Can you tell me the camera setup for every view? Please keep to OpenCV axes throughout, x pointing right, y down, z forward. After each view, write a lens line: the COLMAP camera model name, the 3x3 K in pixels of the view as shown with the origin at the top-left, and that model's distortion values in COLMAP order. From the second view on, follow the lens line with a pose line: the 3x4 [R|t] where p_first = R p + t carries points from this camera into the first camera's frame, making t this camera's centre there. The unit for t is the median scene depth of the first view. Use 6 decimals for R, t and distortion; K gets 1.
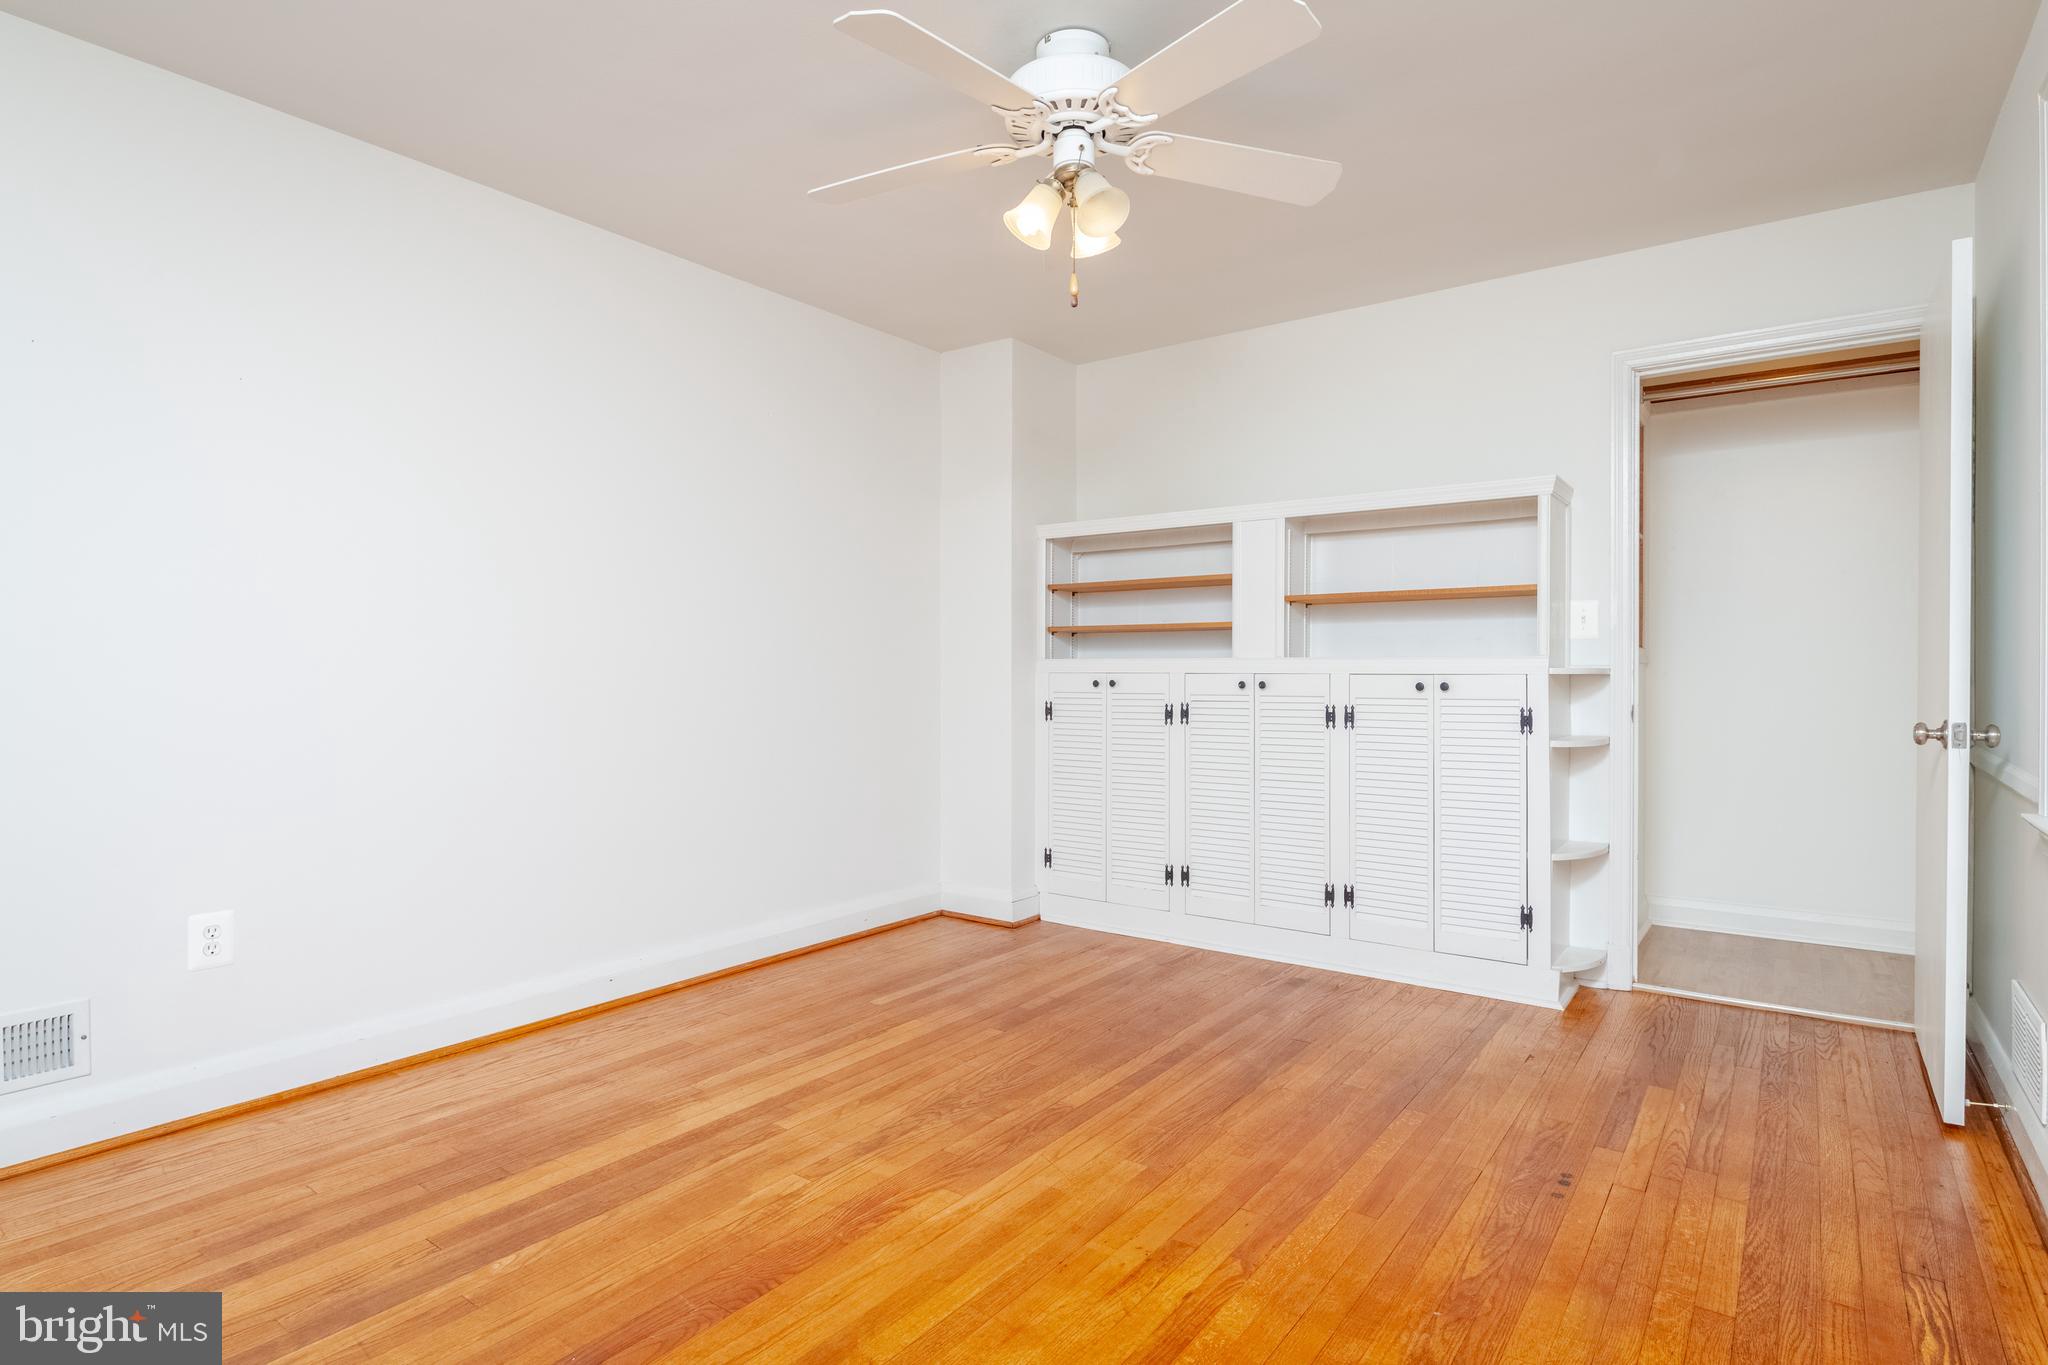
lens RADIAL K [[1076.9, 0, 1023.6], [0, 1076.9, 679.7], [0, 0, 1]] dist [0.000130, -0.001311]
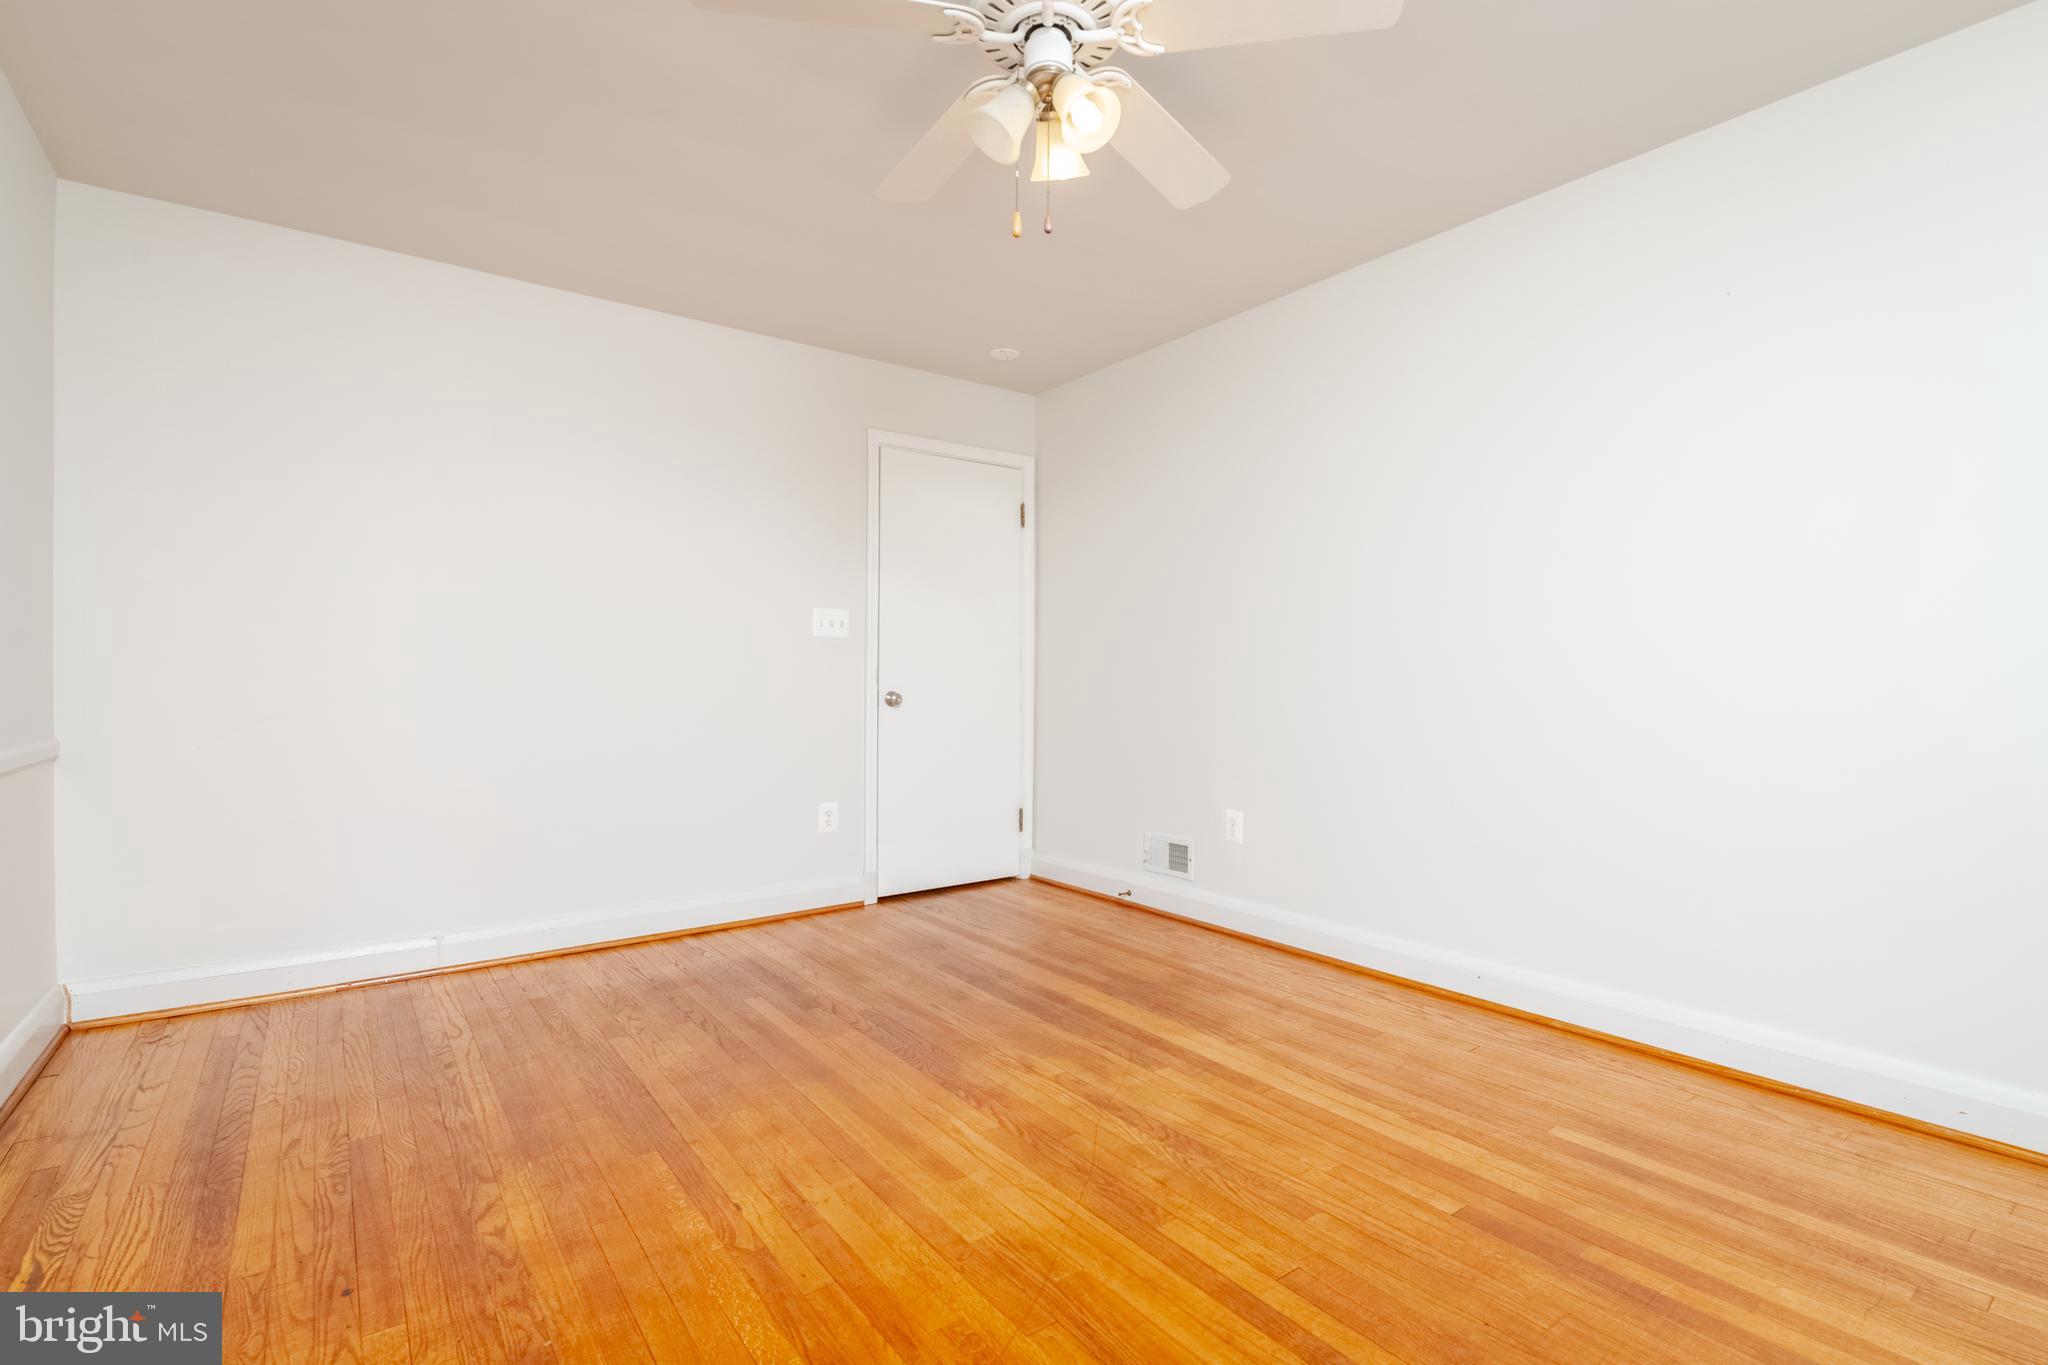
lens RADIAL K [[955.3, 0, 1065.3], [0, 955.3, 684.9], [0, 0, 1]] dist [0.000715, -0.007575]
pose [[-0.283065, 0.005949, -0.959082, 0.647404], [-0.009491, 0.999914, 0.009004, 0.010644], [0.959054, 0.011651, -0.282985, 1.031247]]
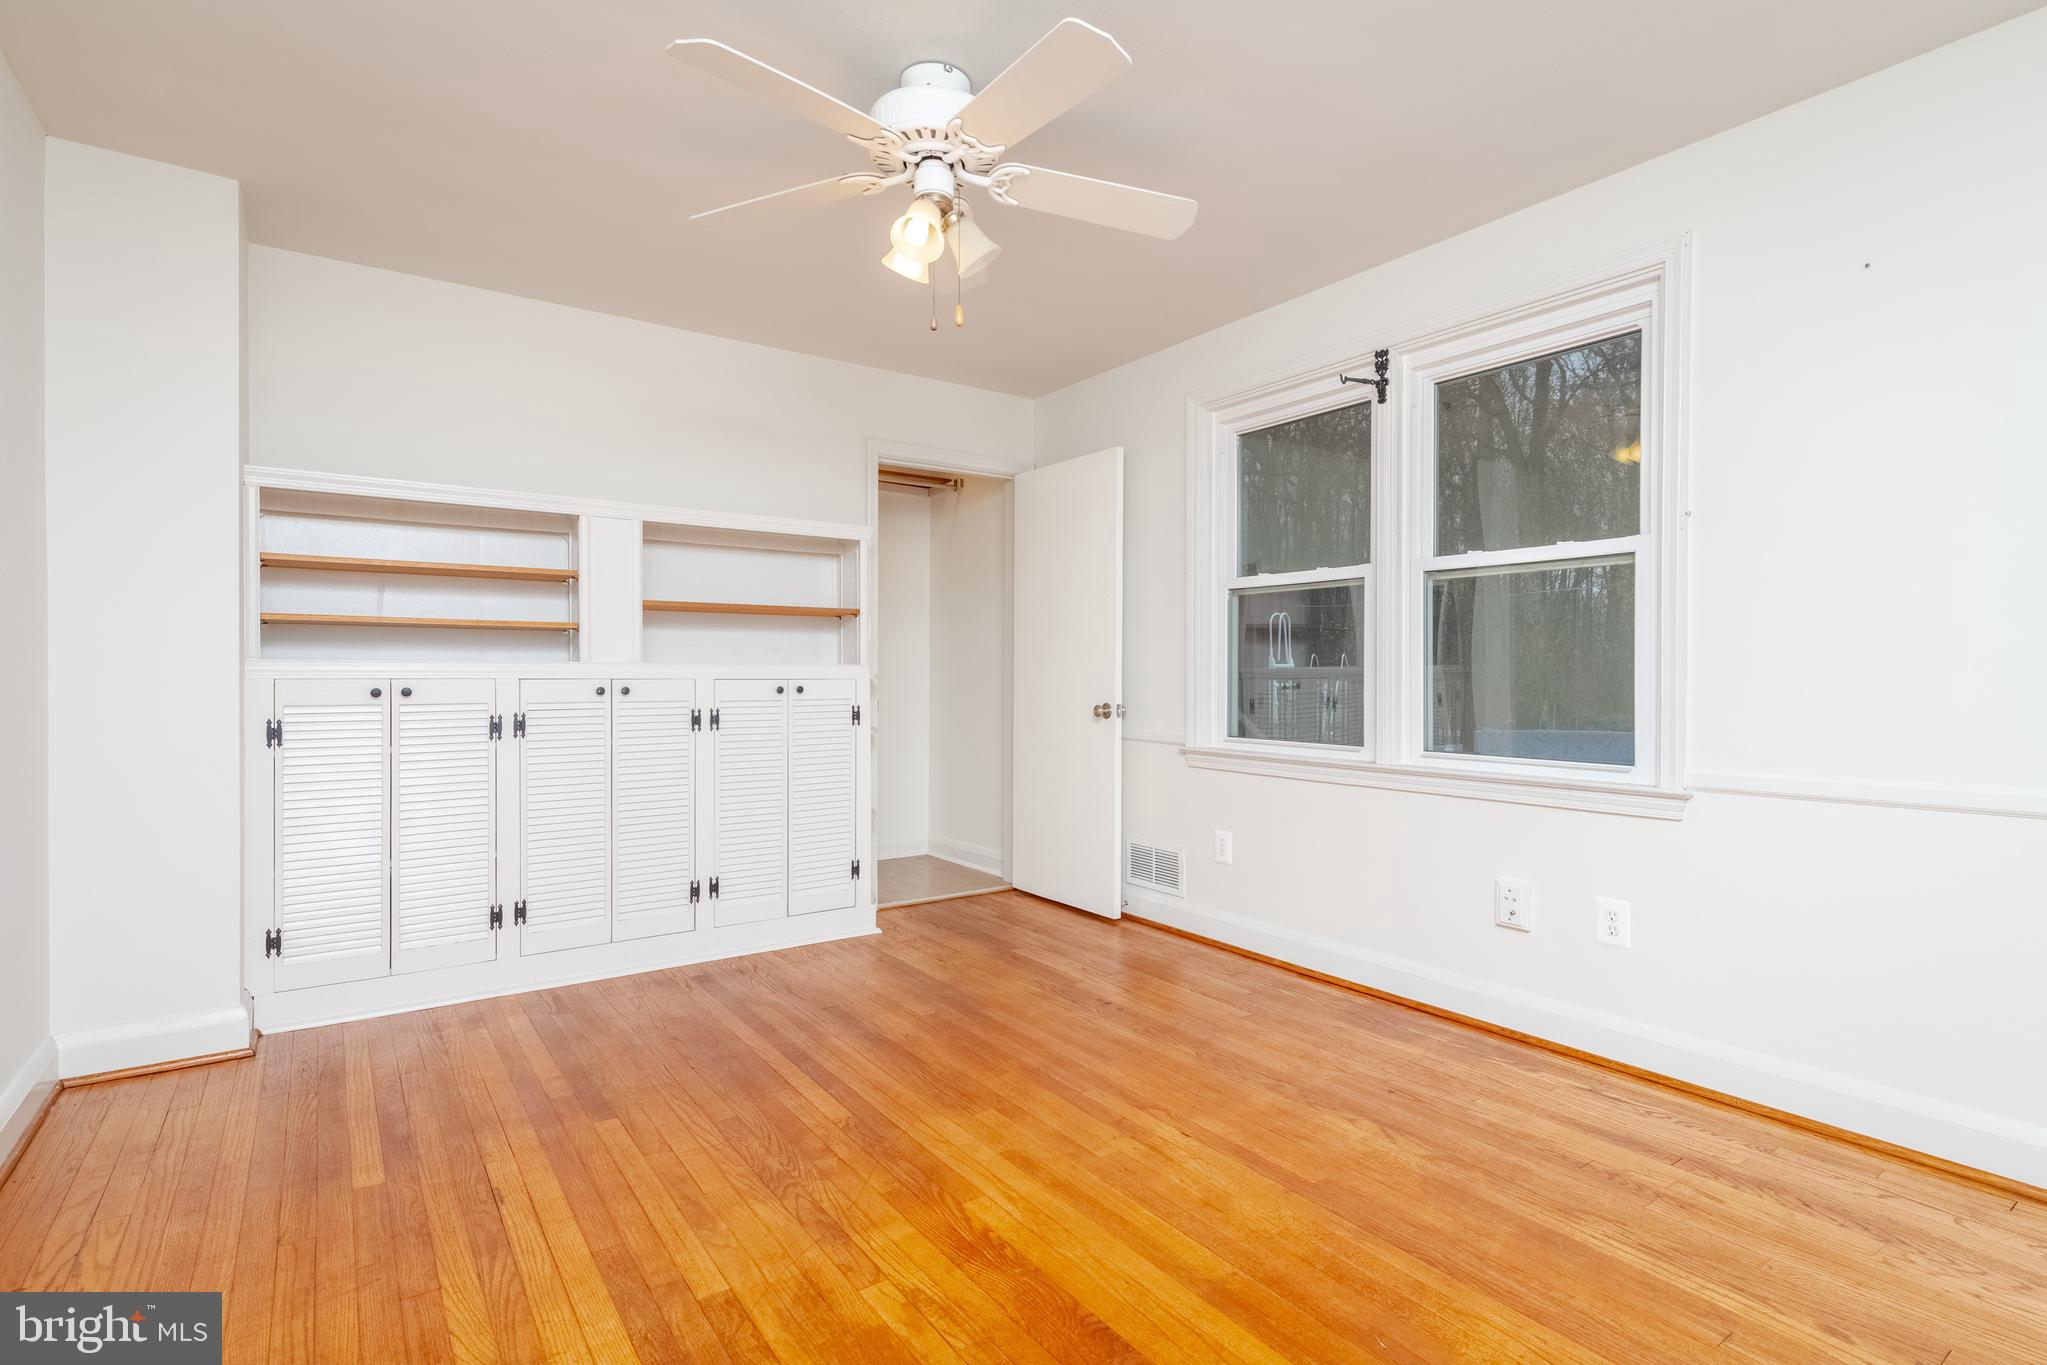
lens RADIAL K [[997.8, 0, 1060.6], [0, 997.8, 678.3], [0, 0, 1]] dist [0.015411, -0.000576]
pose [[0.296332, -0.001333, 0.955084, -0.710408], [0.007330, 0.999973, -0.000879, -0.003554], [-0.955057, 0.007262, 0.296334, 0.495850]]
